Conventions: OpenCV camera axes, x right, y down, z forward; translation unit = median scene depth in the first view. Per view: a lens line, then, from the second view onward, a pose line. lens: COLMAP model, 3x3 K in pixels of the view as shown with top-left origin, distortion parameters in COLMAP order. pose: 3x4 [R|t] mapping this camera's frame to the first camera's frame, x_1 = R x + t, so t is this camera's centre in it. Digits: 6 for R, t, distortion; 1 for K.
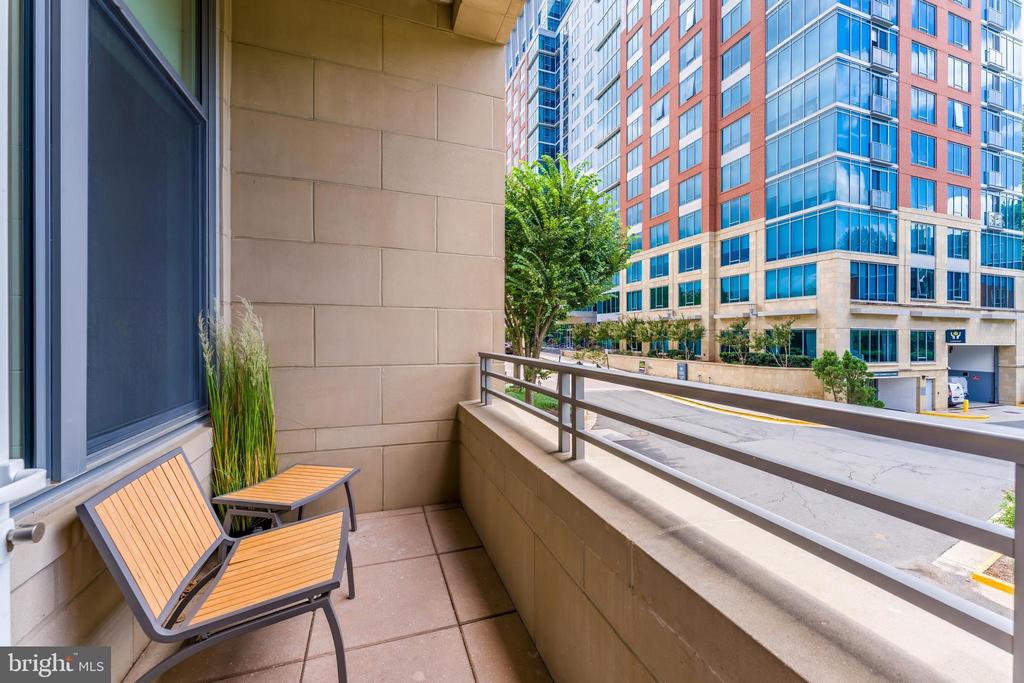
lens RADIAL K [[414.7, 0, 516.1], [0, 414.7, 336.2], [0, 0, 1]] dist [-0.000790, -0.000272]
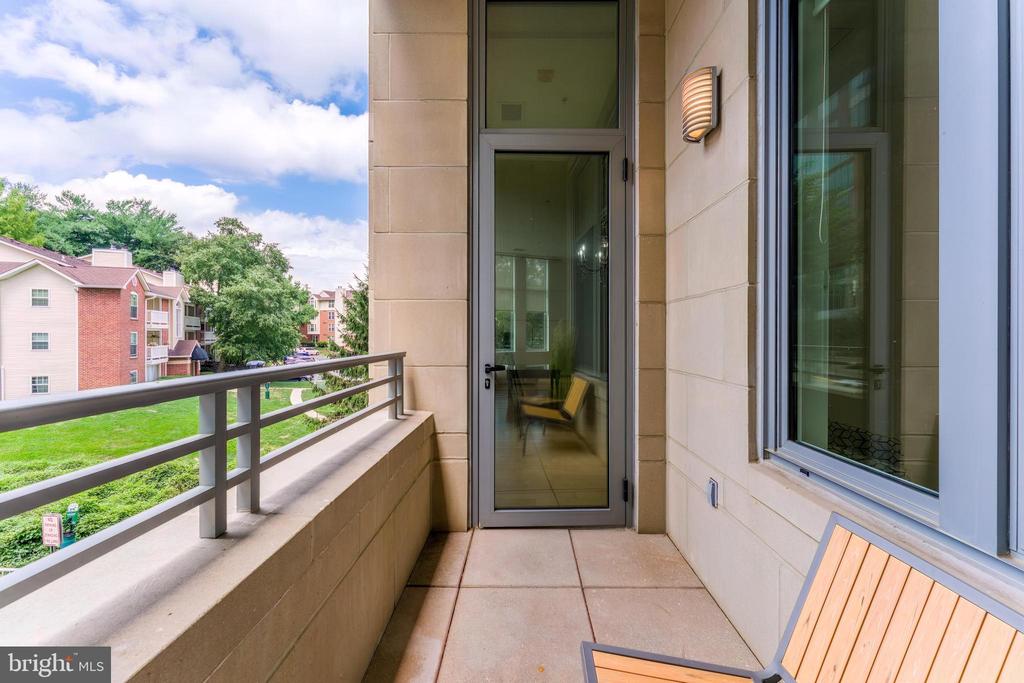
lens RADIAL K [[414.7, 0, 516.1], [0, 414.7, 336.2], [0, 0, 1]] dist [-0.000790, -0.000272]
pose [[-0.939732, -0.009046, 0.341793, -0.565357], [-0.008072, 0.999958, 0.004274, 0.000312], [-0.341817, 0.001257, -0.939766, 1.705627]]
